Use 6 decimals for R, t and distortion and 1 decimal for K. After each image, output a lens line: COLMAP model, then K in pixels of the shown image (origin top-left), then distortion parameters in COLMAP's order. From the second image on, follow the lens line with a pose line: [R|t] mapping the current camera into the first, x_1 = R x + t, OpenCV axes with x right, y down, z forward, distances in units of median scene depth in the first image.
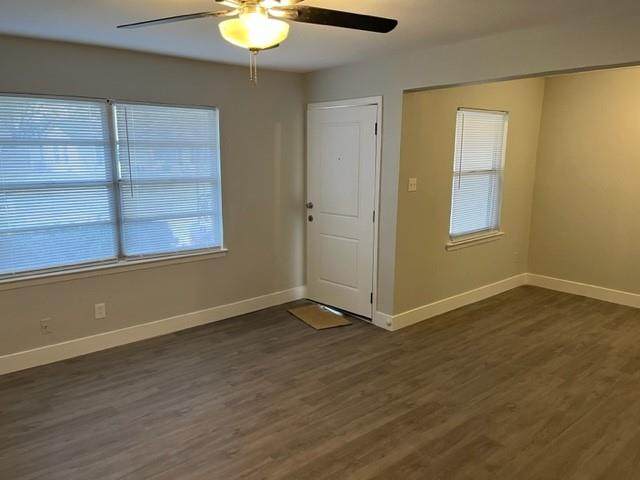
lens RADIAL K [[483.8, 0, 317.8], [0, 483.8, 238.7], [0, 0, 1]] dist [0.065918, -0.092756]
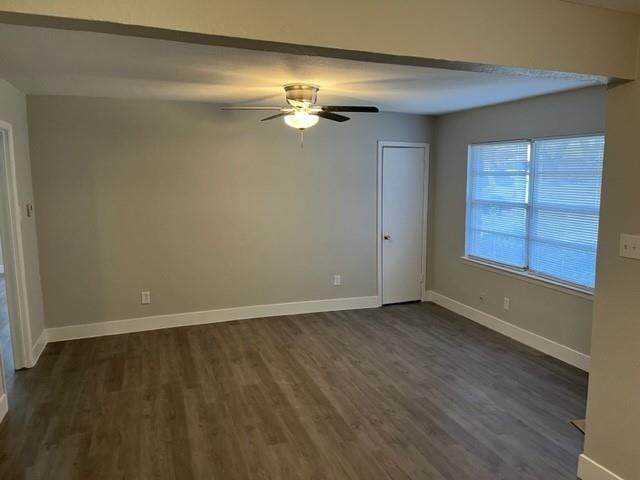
lens RADIAL K [[483.8, 0, 327.0], [0, 483.8, 237.9], [0, 0, 1]] dist [0.065918, -0.092756]
pose [[-0.330439, 0.123846, -0.935667, 0.884156], [-0.176764, 0.965692, 0.190246, -0.179045], [0.927127, 0.228257, -0.297211, 0.908037]]
